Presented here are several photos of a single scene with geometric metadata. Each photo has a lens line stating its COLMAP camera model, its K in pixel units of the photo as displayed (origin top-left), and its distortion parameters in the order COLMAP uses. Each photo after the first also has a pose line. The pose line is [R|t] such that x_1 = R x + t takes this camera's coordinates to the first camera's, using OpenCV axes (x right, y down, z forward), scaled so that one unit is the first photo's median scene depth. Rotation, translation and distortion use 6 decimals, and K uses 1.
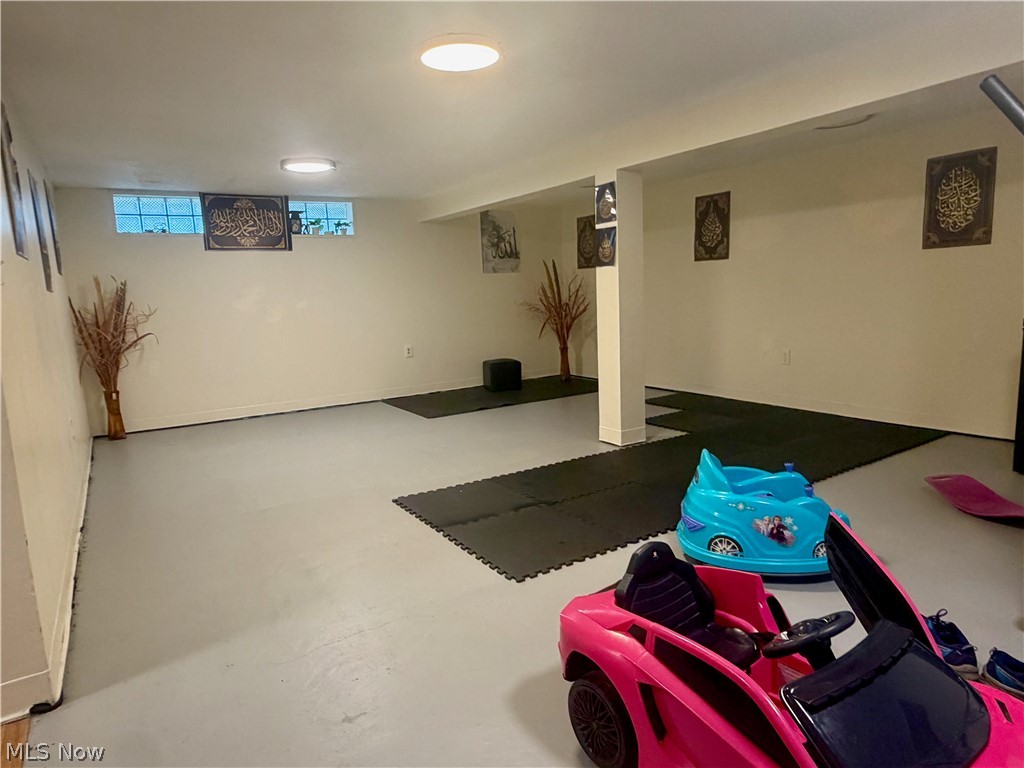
lens RADIAL K [[622.3, 0, 513.6], [0, 622.3, 382.9], [0, 0, 1]] dist [0.005655, 0.000642]
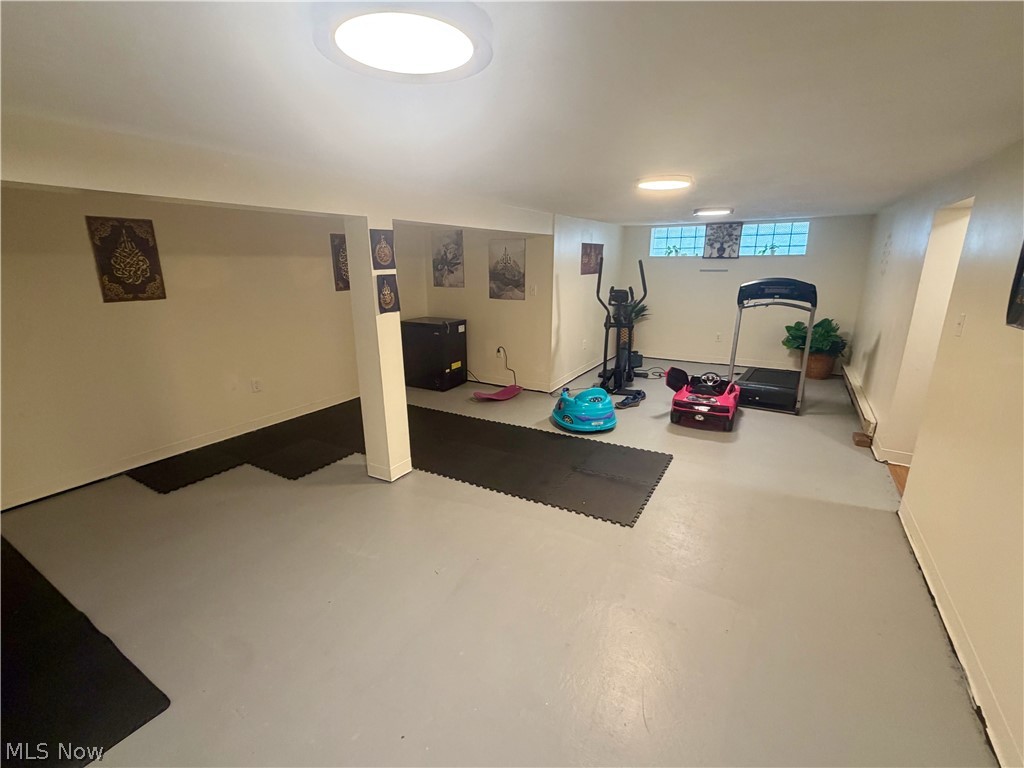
lens RADIAL K [[447.9, 0, 514.7], [0, 447.9, 384.3], [0, 0, 1]] dist [0.001219, -0.000267]
pose [[-0.444119, -0.196455, 0.874165, -0.449926], [0.159036, 0.942887, 0.292698, -0.194165], [-0.881740, 0.269017, -0.387511, 0.851566]]
